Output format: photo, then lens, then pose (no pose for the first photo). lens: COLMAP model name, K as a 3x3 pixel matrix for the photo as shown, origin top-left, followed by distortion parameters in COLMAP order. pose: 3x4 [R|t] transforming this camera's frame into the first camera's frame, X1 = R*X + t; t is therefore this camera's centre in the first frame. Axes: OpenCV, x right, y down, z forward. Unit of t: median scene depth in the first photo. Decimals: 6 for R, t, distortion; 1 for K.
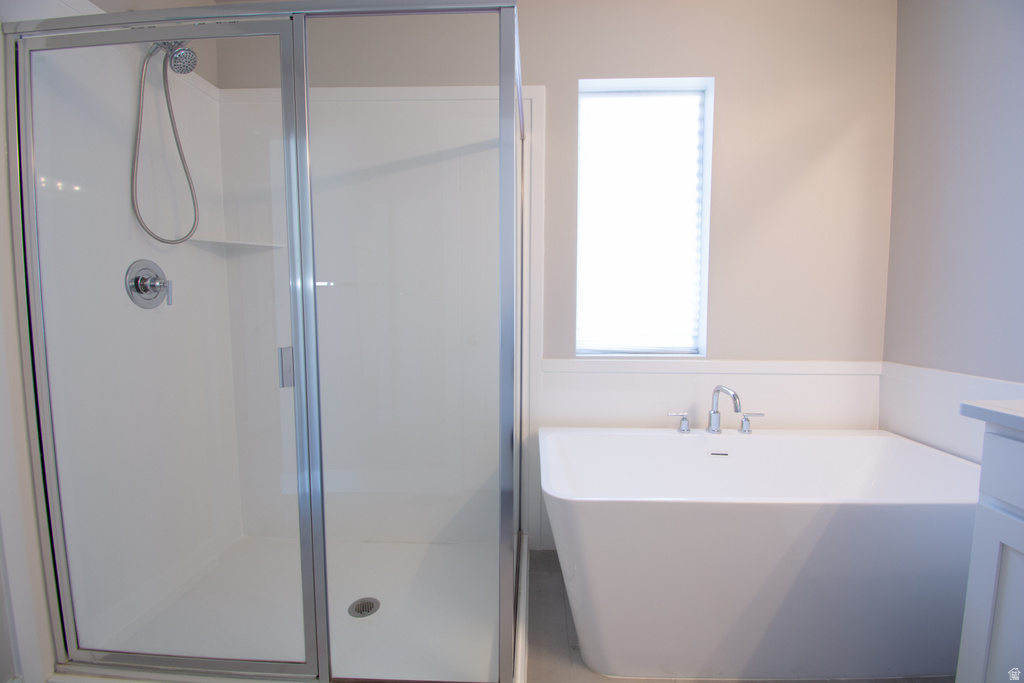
lens RADIAL K [[463.3, 0, 515.2], [0, 463.3, 339.5], [0, 0, 1]] dist [0.003468, -0.000649]
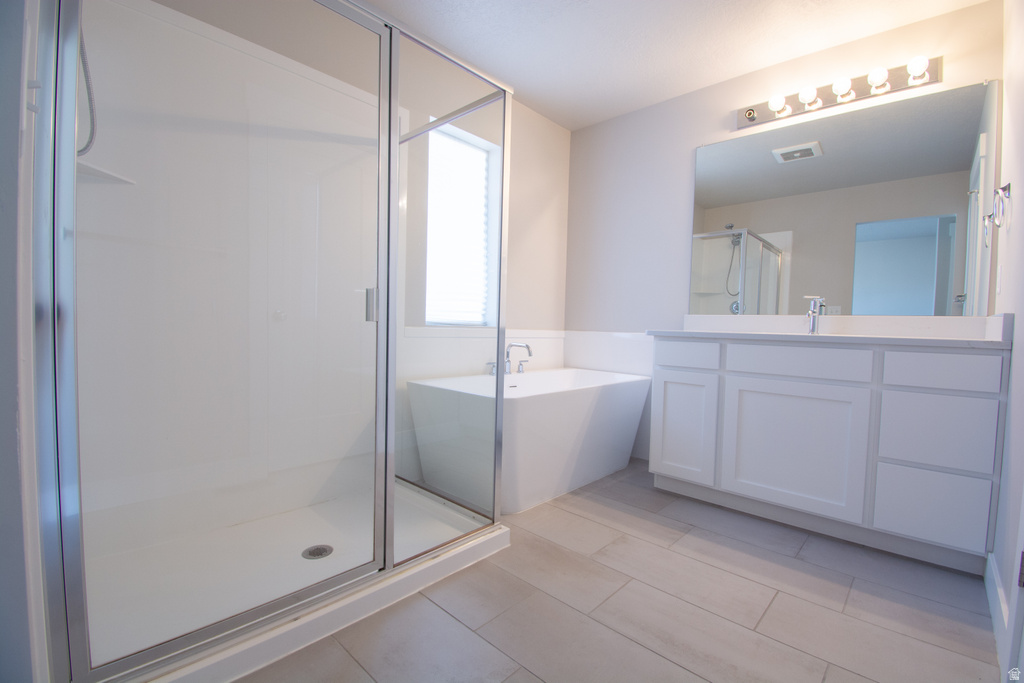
lens RADIAL K [[463.3, 0, 504.6], [0, 463.3, 343.7], [0, 0, 1]] dist [0.003468, -0.000649]
pose [[0.670055, -0.011929, 0.742215, -0.722609], [0.029404, 0.999513, -0.010480, 0.113588], [-0.741728, 0.028846, 0.670080, -0.035740]]
